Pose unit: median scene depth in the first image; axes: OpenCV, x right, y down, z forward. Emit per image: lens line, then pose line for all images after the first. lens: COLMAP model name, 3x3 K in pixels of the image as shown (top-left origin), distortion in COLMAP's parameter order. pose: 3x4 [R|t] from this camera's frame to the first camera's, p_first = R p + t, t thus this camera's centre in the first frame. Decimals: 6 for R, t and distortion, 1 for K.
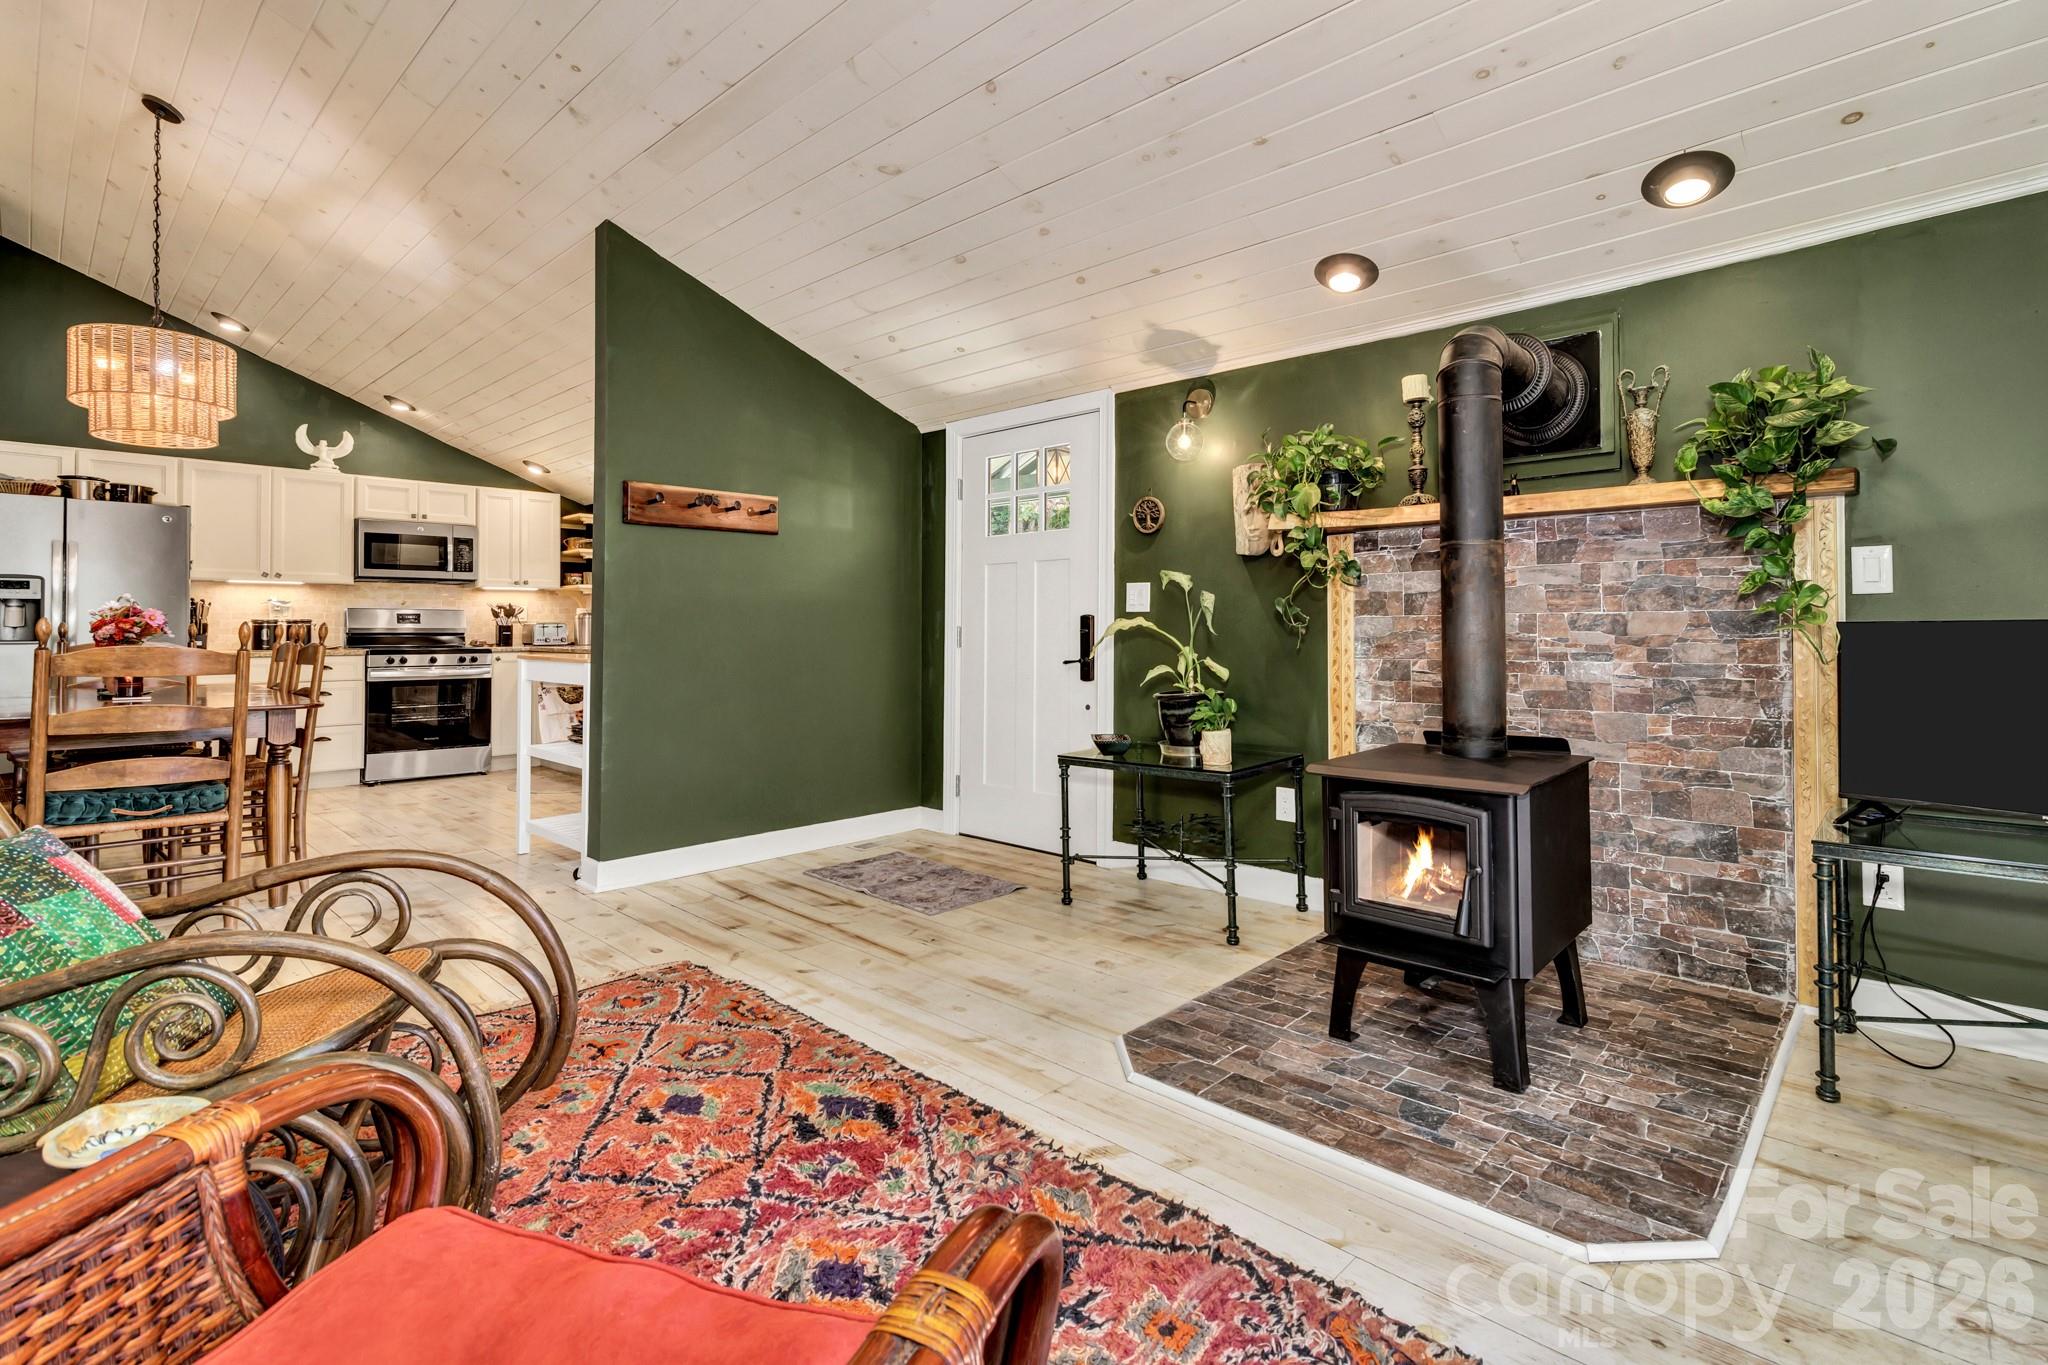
lens RADIAL K [[954.3, 0, 1041.3], [0, 954.3, 616.6], [0, 0, 1]] dist [-0.000519, 0.000369]
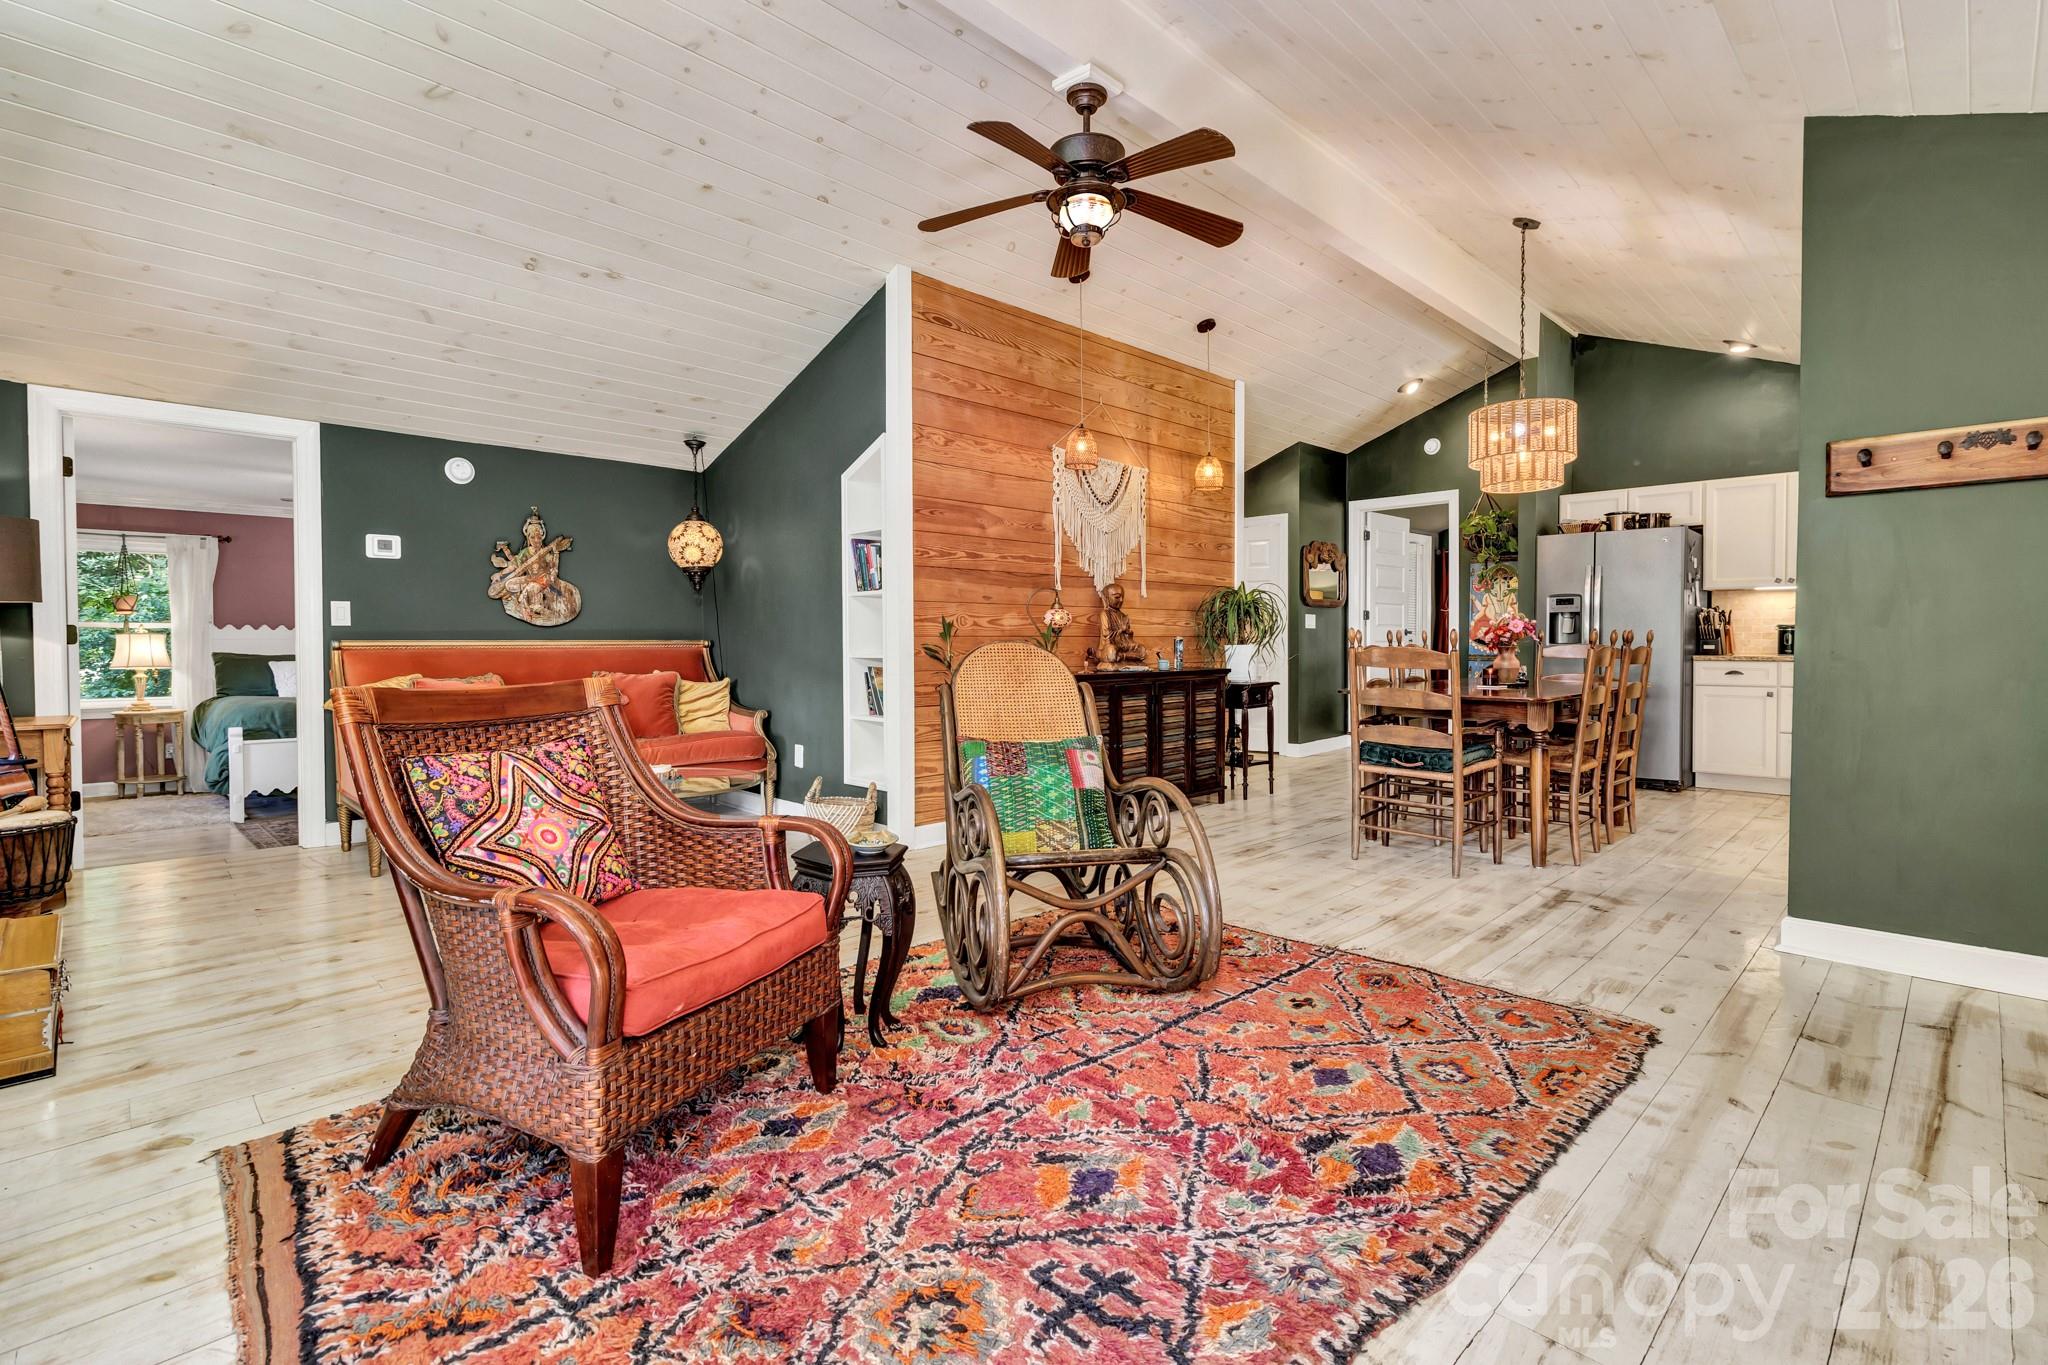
lens RADIAL K [[949.2, 0, 1029.1], [0, 949.2, 657.0], [0, 0, 1]] dist [-0.000277, -0.000321]
pose [[-0.030699, 0.021078, -0.999306, 0.510038], [0.016186, 0.999657, 0.020588, 0.008665], [0.999398, -0.015542, -0.031030, 0.516098]]
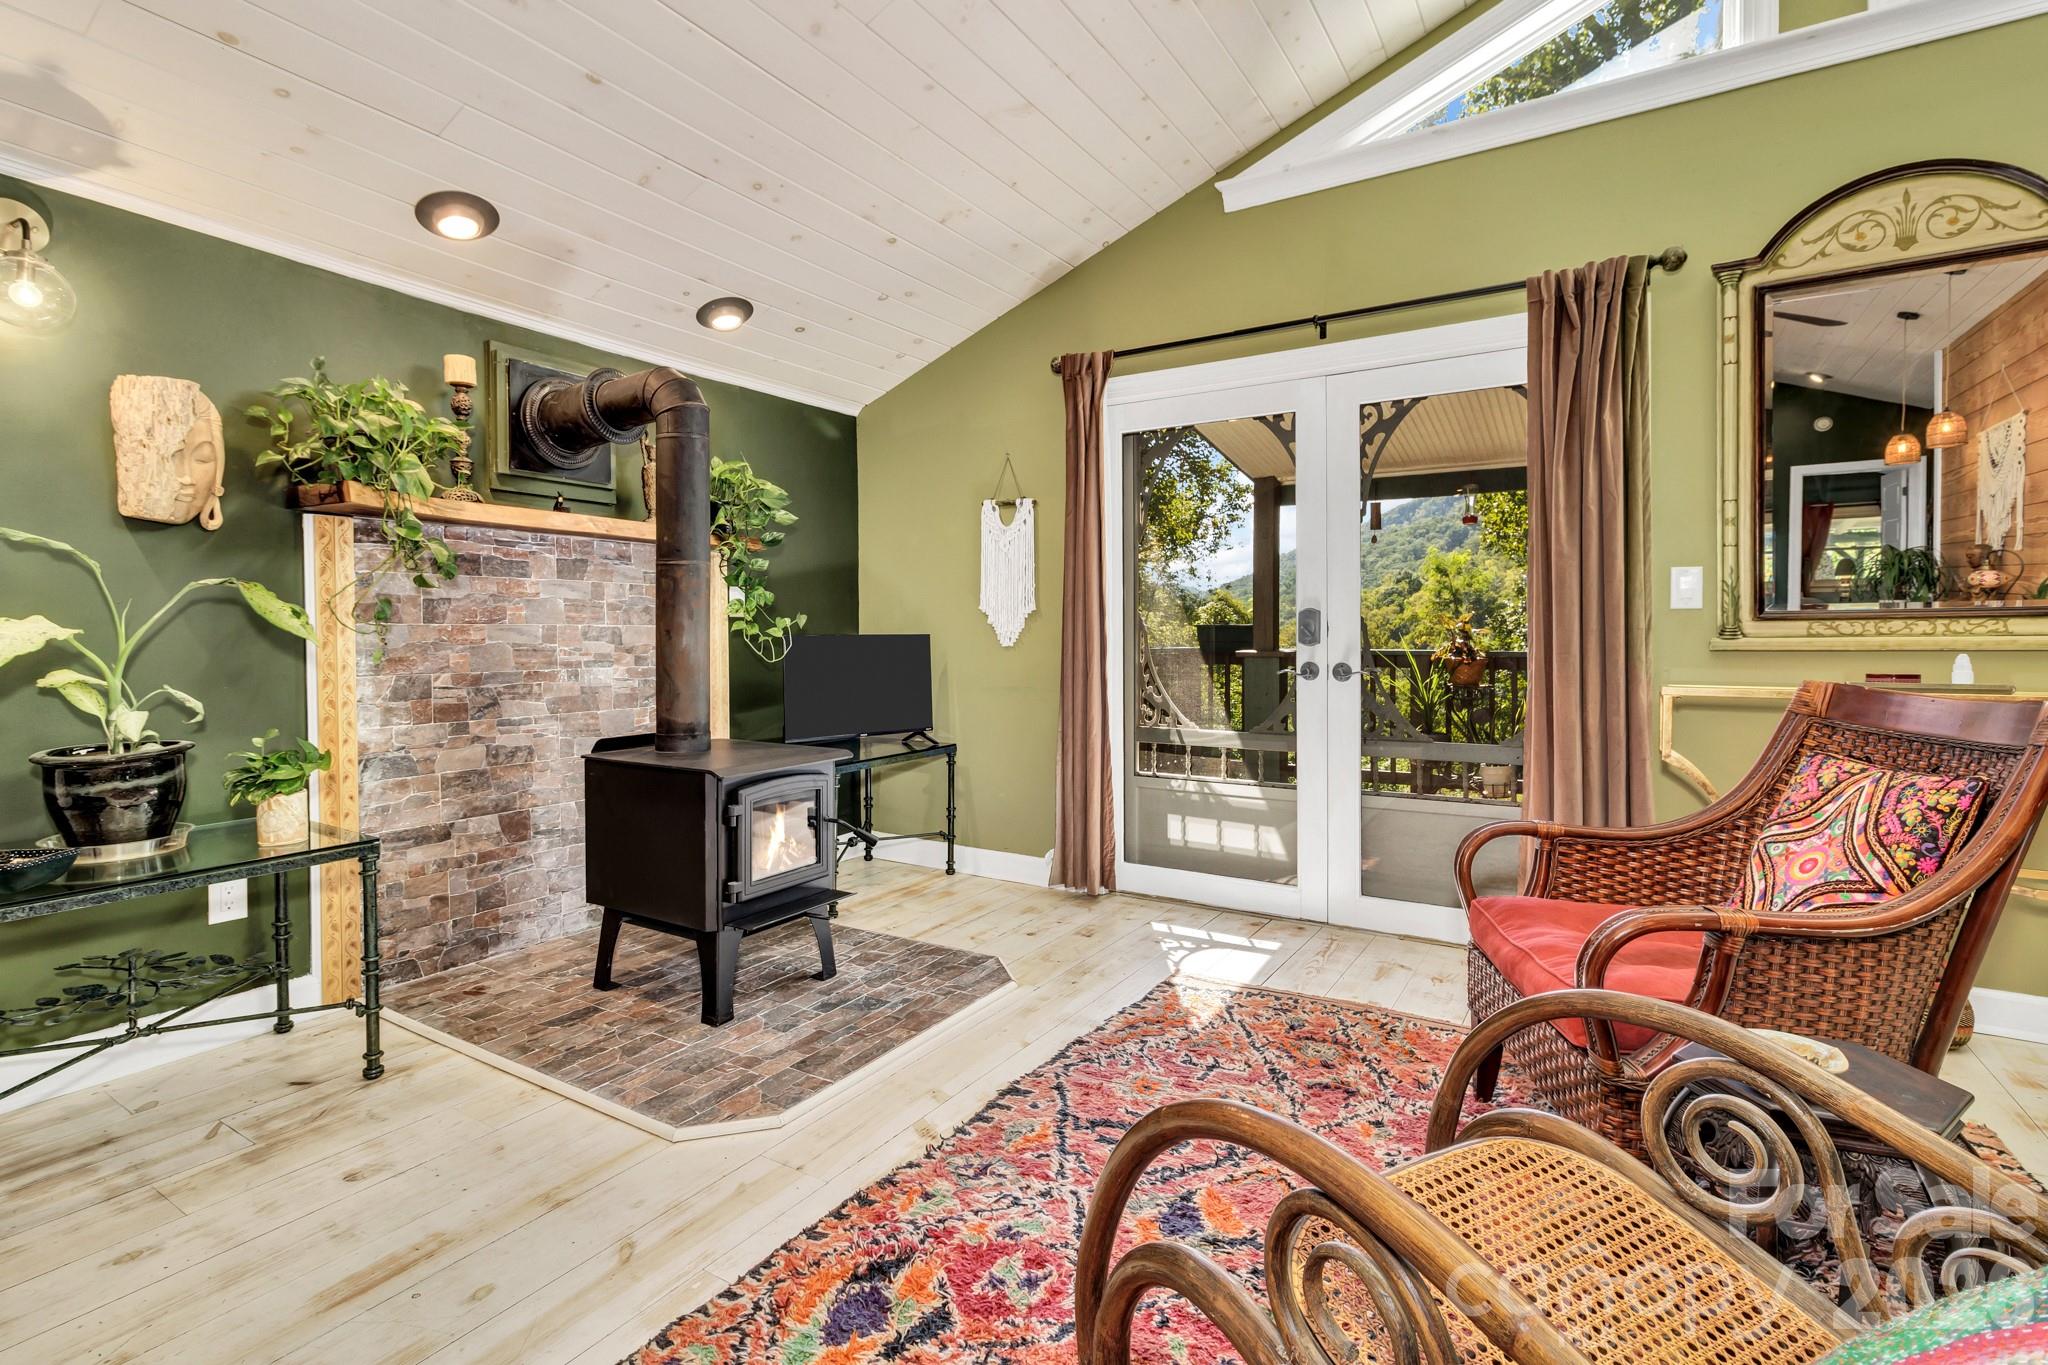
lens RADIAL K [[955.3, 0, 1026.1], [0, 955.3, 640.3], [0, 0, 1]] dist [0.001761, -0.000088]
pose [[-0.196360, 0.002818, 0.980528, -0.676785], [-0.011127, 0.999925, -0.005102, 0.014553], [-0.980469, -0.011912, -0.196314, 0.748798]]
